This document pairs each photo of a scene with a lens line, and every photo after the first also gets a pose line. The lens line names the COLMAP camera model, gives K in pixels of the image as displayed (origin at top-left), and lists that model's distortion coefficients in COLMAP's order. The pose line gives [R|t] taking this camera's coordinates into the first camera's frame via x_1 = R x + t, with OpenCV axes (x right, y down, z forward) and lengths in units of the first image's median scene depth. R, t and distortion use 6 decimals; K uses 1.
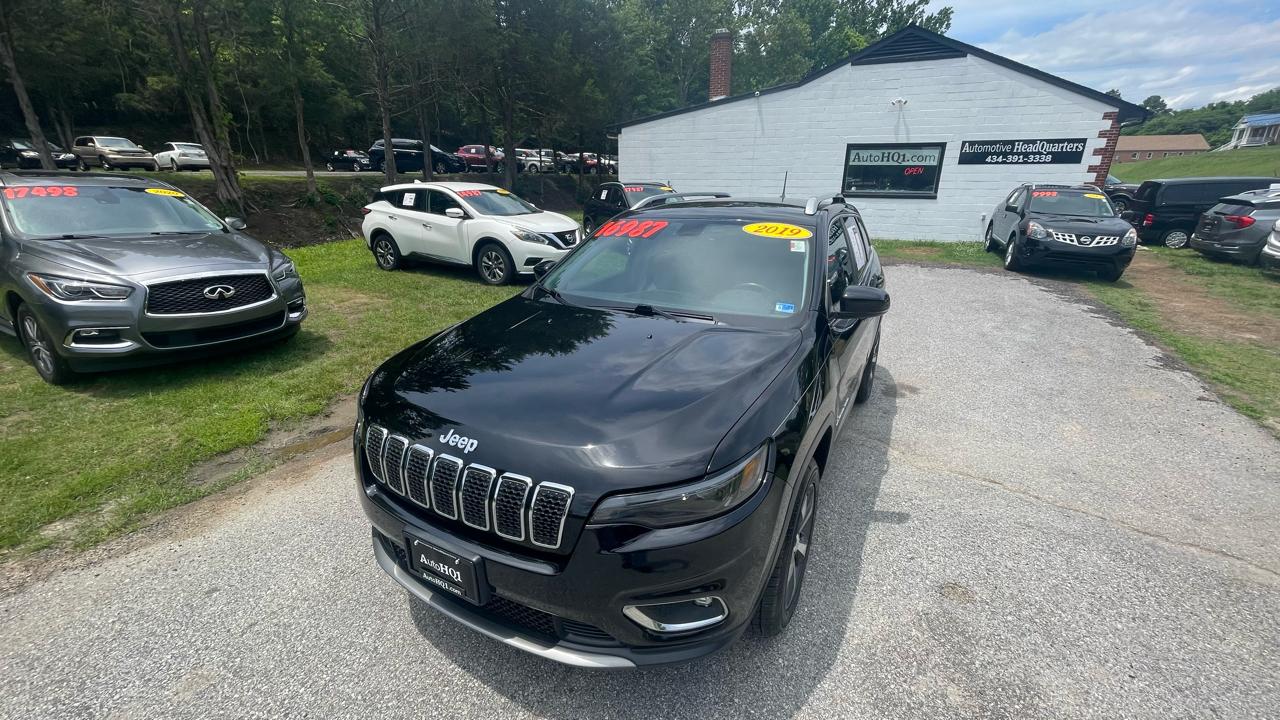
lens RADIAL K [[524.1, 0, 640.0], [0, 524.1, 360.0], [0, 0, 1]] dist [-0.002296, 0.000050]
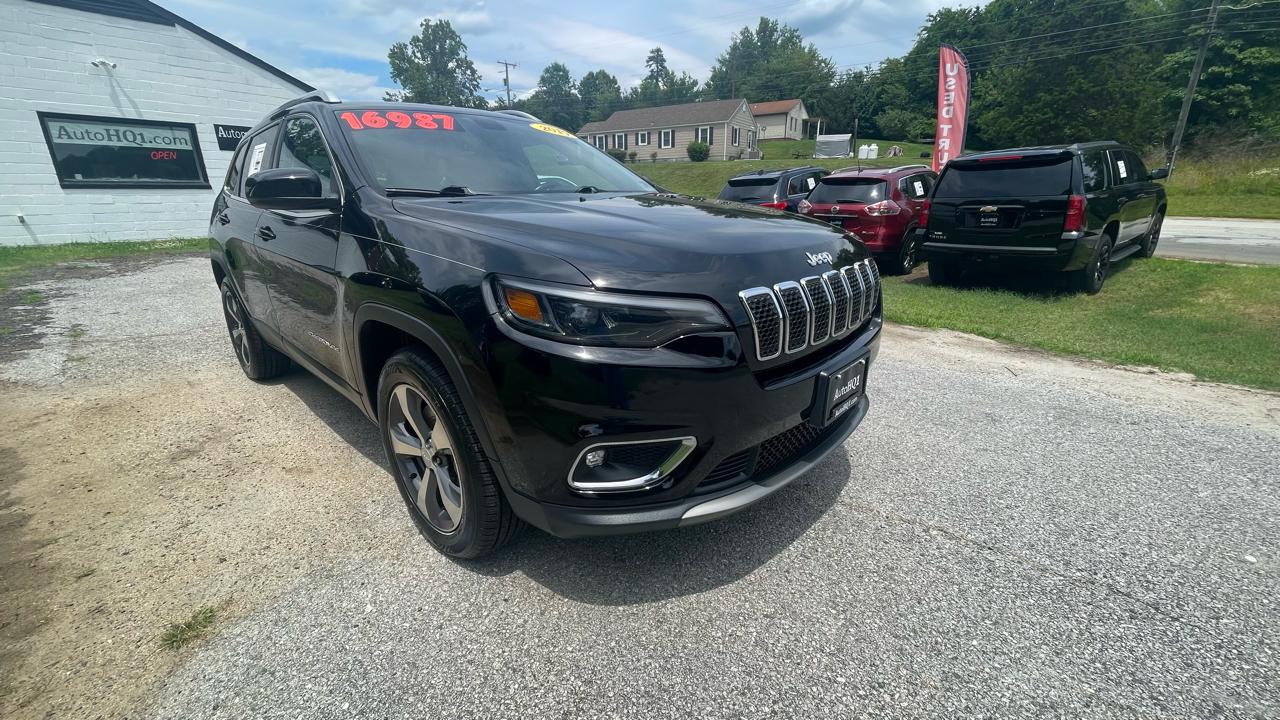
lens RADIAL K [[518.4, 0, 640.0], [0, 518.4, 361.3], [0, 0, 1]] dist [-0.002550, 0.000715]
pose [[0.247569, -0.308289, 0.918514, -0.180738], [0.320044, 0.920831, 0.222805, 0.001417], [-0.914484, 0.238805, 0.326635, 0.137781]]
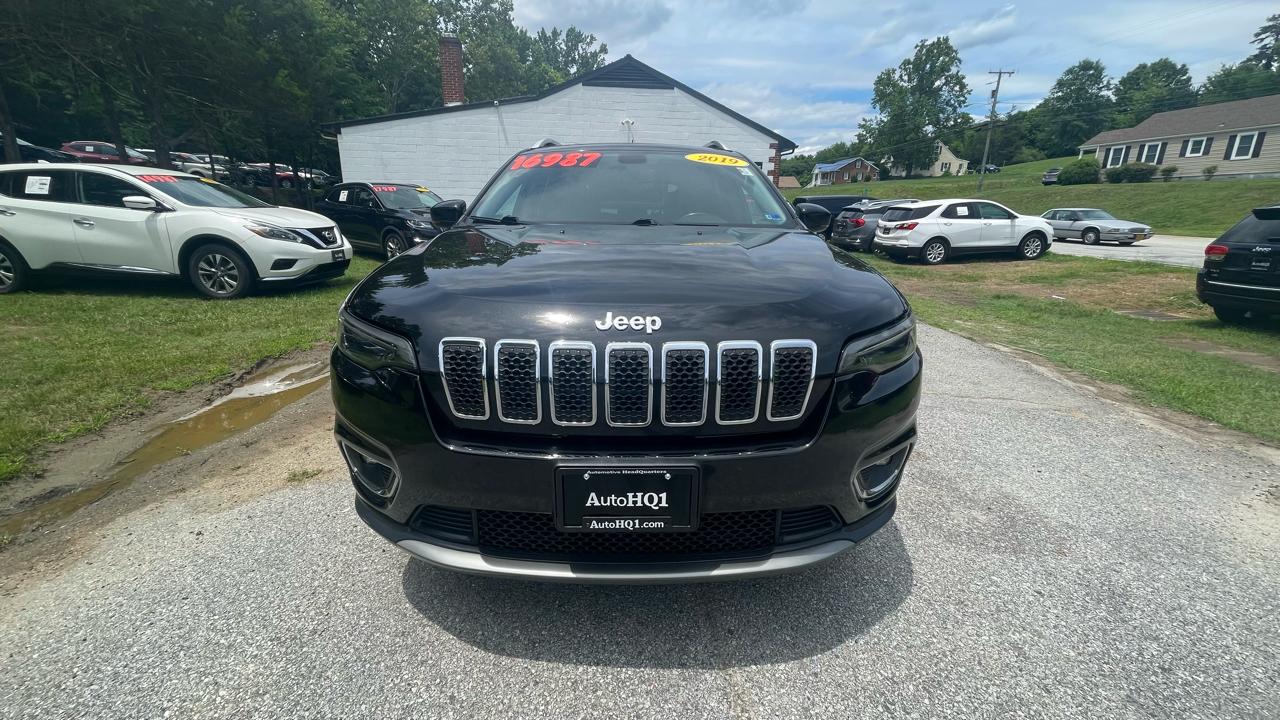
lens RADIAL K [[523.3, 0, 645.4], [0, 523.3, 358.2], [0, 0, 1]] dist [0.000584, -0.000237]
pose [[0.866658, -0.126577, 0.482578, -0.091361], [0.150129, 0.988613, -0.010309, 0.028599], [-0.475778, 0.081383, 0.875792, 0.045584]]
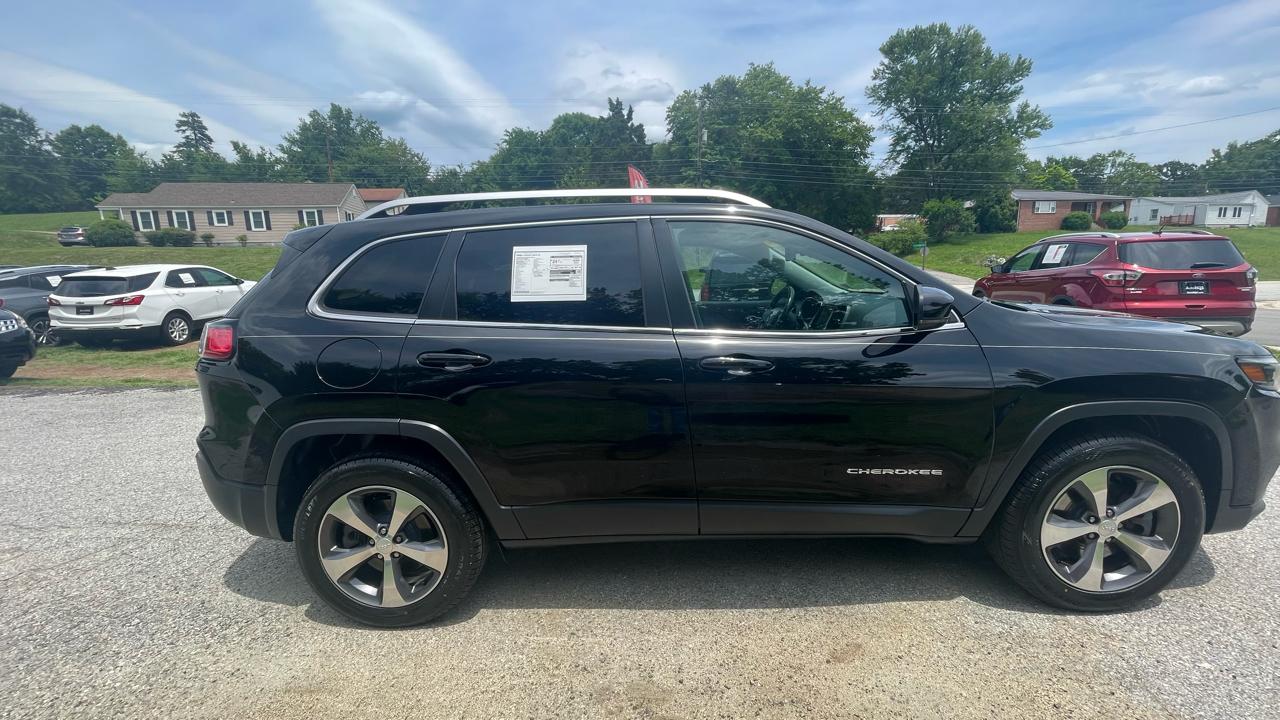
lens RADIAL K [[516.6, 0, 641.5], [0, 516.6, 361.7], [0, 0, 1]] dist [-0.001371, 0.000021]
pose [[-0.469395, -0.150542, 0.870061, -0.137733], [0.304425, 0.897354, 0.319501, -0.099978], [-0.828851, 0.414840, -0.375385, 0.395656]]
